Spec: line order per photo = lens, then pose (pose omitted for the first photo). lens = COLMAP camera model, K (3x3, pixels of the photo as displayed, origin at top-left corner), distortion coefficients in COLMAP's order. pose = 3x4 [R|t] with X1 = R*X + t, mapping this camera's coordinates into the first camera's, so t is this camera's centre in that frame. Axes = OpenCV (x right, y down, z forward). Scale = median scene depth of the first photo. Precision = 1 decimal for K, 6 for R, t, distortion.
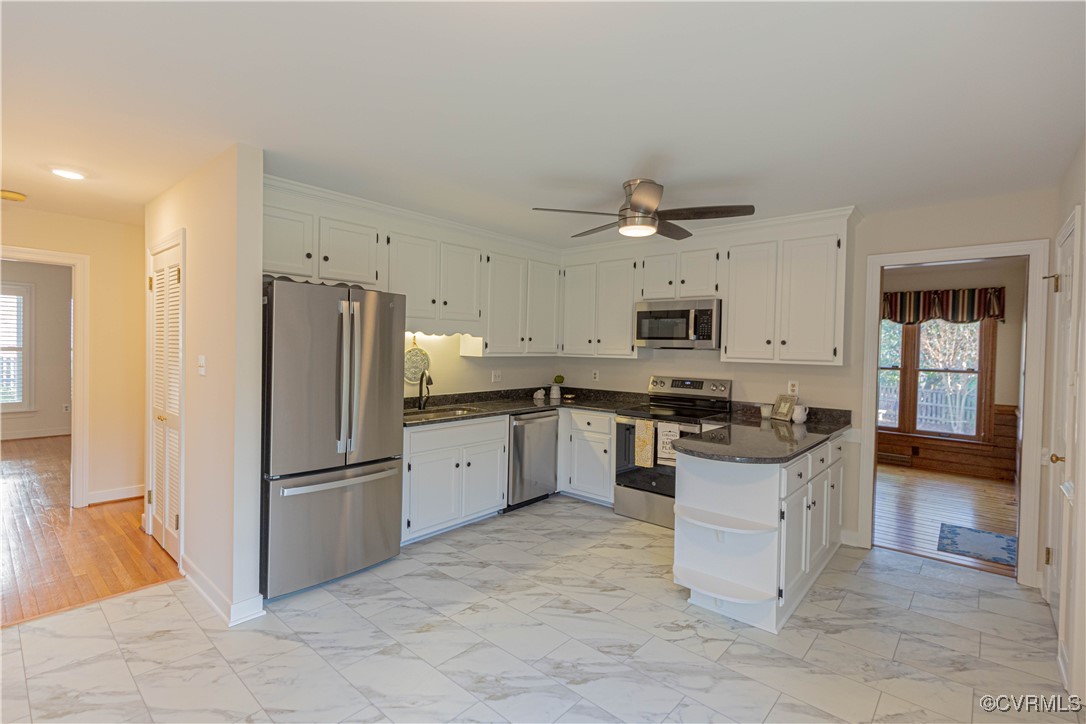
lens RADIAL K [[504.2, 0, 550.0], [0, 504.2, 361.0], [0, 0, 1]] dist [0.006036, 0.000967]
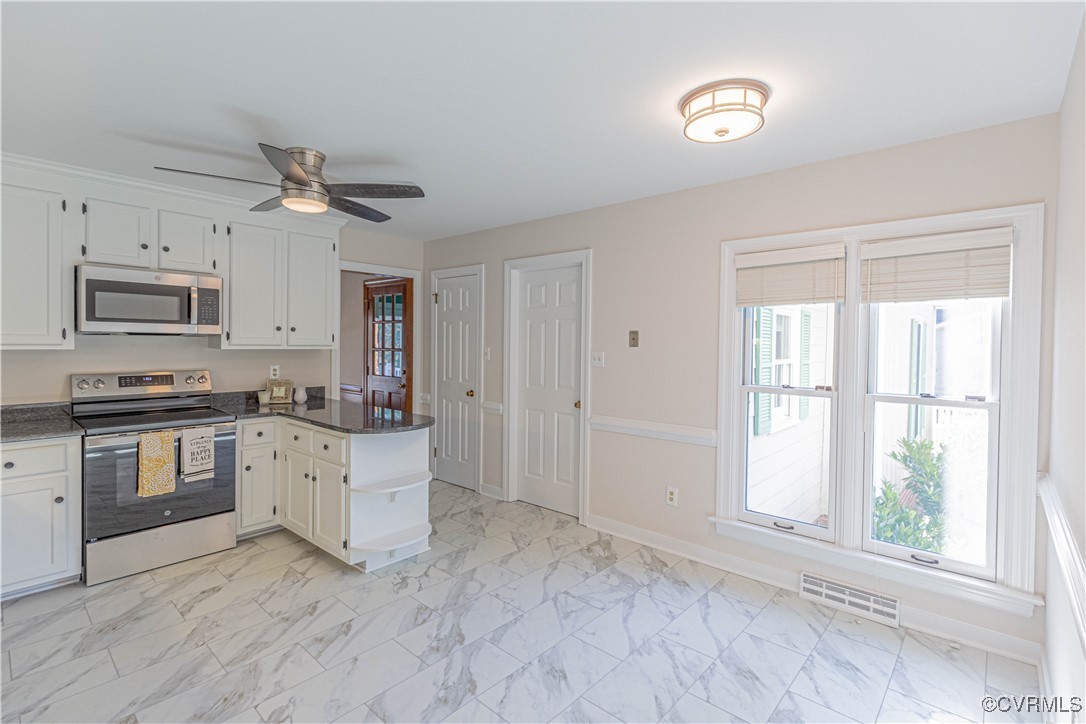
lens RADIAL K [[504.2, 0, 550.1], [0, 504.2, 353.2], [0, 0, 1]] dist [0.006036, 0.000967]
pose [[0.007082, -0.042112, 0.999088, -0.611543], [0.014261, 0.999016, 0.042008, -0.023986], [-0.999873, 0.013950, 0.007676, 0.465243]]
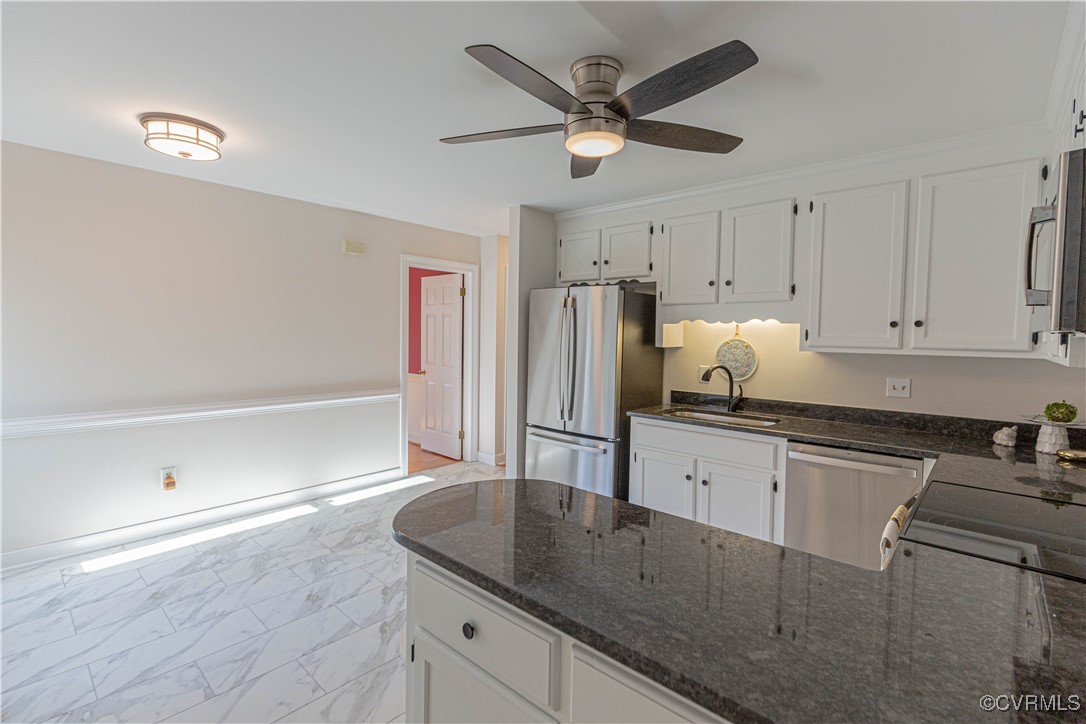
lens RADIAL K [[504.2, 0, 542.7], [0, 504.2, 356.4], [0, 0, 1]] dist [0.006036, 0.000967]
pose [[-0.029675, 0.027337, -0.999186, 0.678676], [-0.044229, 0.998611, 0.028635, -0.007014], [0.998581, 0.045043, -0.028424, 0.803059]]
